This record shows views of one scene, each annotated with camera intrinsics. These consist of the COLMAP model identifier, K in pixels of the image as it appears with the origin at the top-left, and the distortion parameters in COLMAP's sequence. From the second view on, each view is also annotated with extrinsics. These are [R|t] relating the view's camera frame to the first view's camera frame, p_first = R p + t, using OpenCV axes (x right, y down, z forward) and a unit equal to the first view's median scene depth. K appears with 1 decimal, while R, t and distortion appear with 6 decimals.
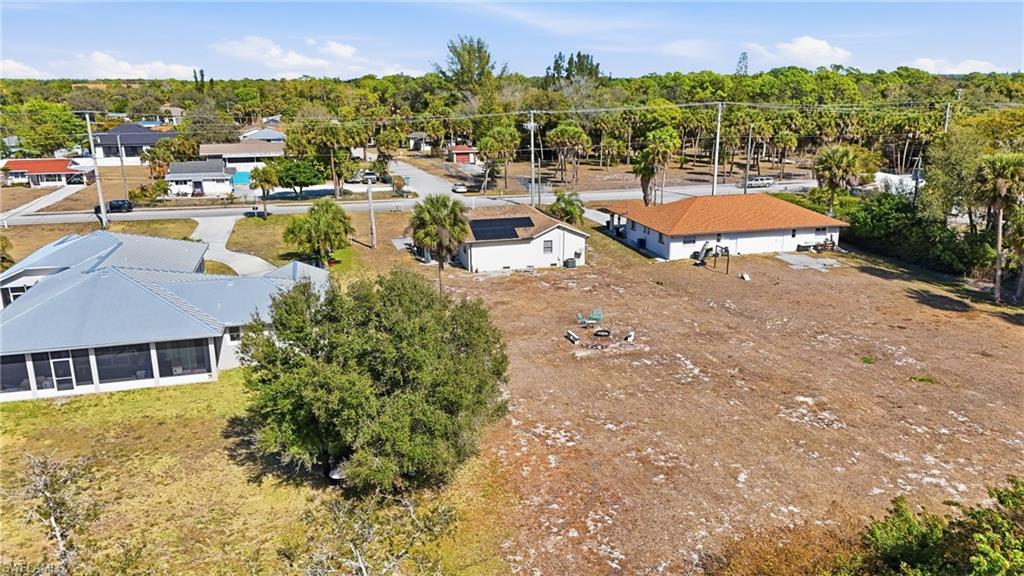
lens RADIAL K [[752.5, 0, 512.0], [0, 752.5, 288.0], [0, 0, 1]] dist [0.072352, -0.064166]
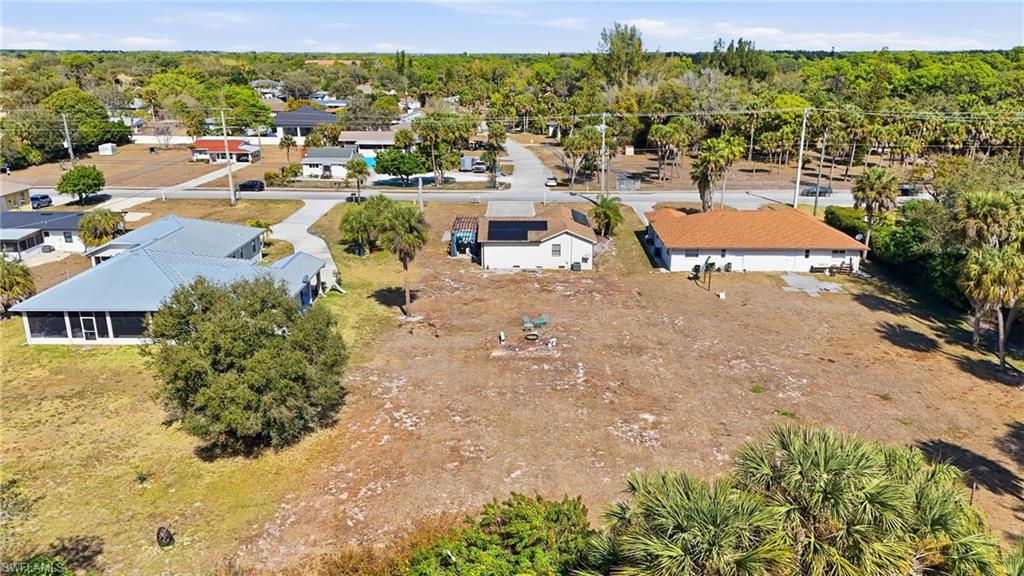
lens RADIAL K [[752.5, 0, 512.0], [0, 752.5, 288.0], [0, 0, 1]] dist [0.072352, -0.064166]
pose [[0.962548, 0.086065, -0.257088, 0.266408], [-0.077386, 0.996043, 0.043708, -0.042432], [0.259832, -0.022176, 0.965399, -0.063270]]
